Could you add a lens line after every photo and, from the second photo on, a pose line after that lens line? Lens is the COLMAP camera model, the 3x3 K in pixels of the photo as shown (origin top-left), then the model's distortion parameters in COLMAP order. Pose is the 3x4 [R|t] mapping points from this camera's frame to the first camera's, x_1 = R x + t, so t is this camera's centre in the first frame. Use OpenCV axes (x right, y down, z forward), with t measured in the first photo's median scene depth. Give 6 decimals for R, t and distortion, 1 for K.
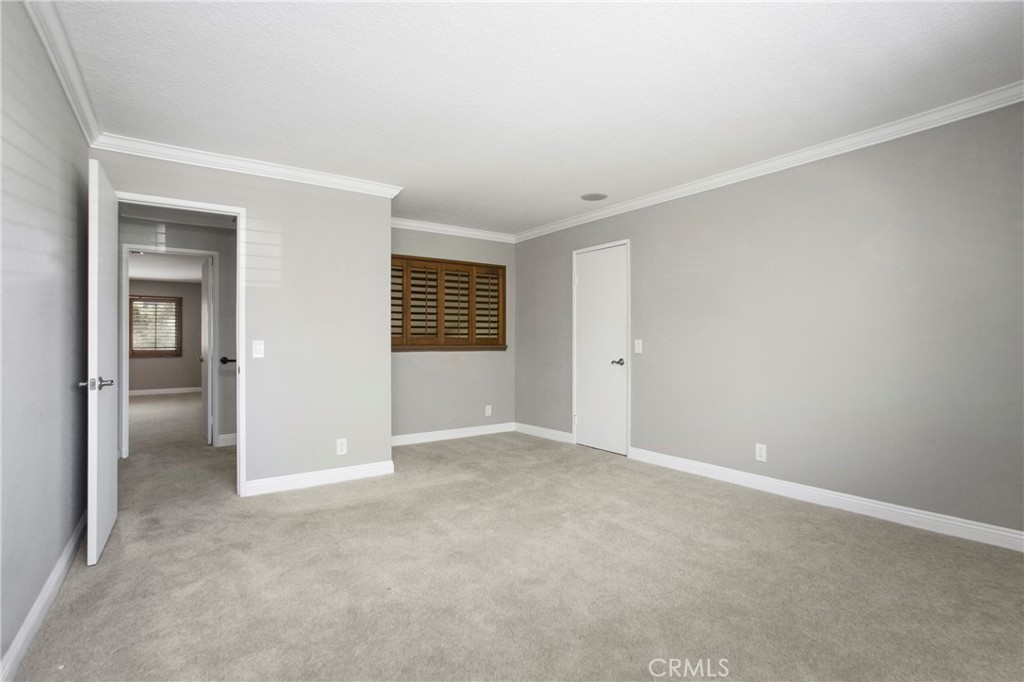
lens RADIAL K [[483.8, 0, 511.1], [0, 483.8, 345.1], [0, 0, 1]] dist [-0.039549, -0.000031]
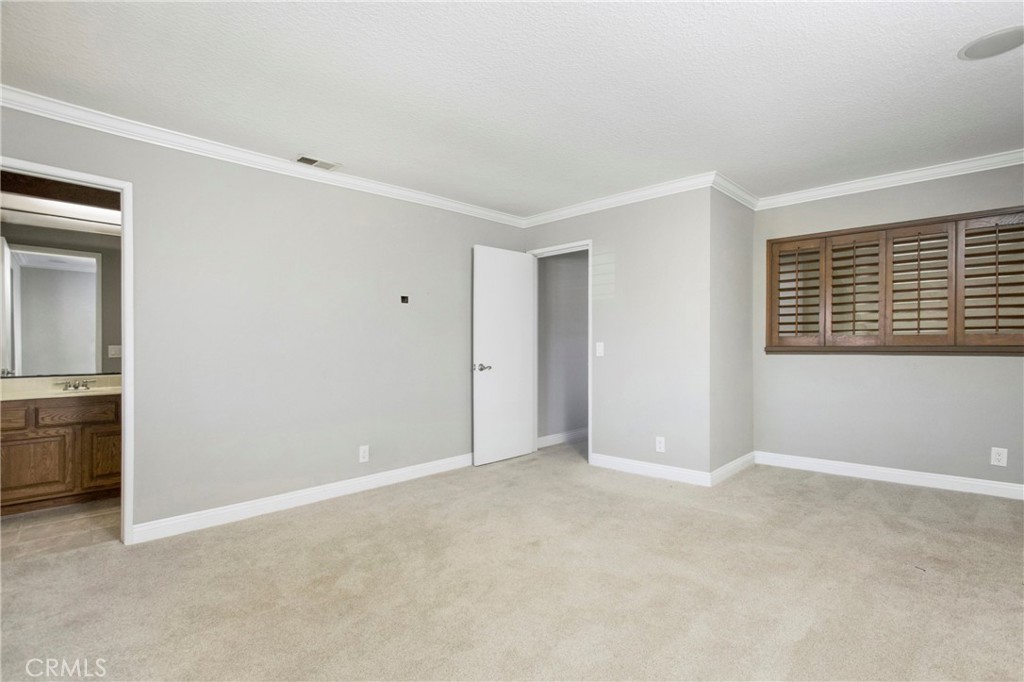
lens RADIAL K [[483.8, 0, 510.2], [0, 483.8, 330.0], [0, 0, 1]] dist [-0.039549, -0.000031]
pose [[0.197199, -0.027122, -0.979988, 0.658505], [0.000304, 0.999619, -0.027604, -0.006540], [0.980363, 0.005145, 0.197132, 0.517791]]
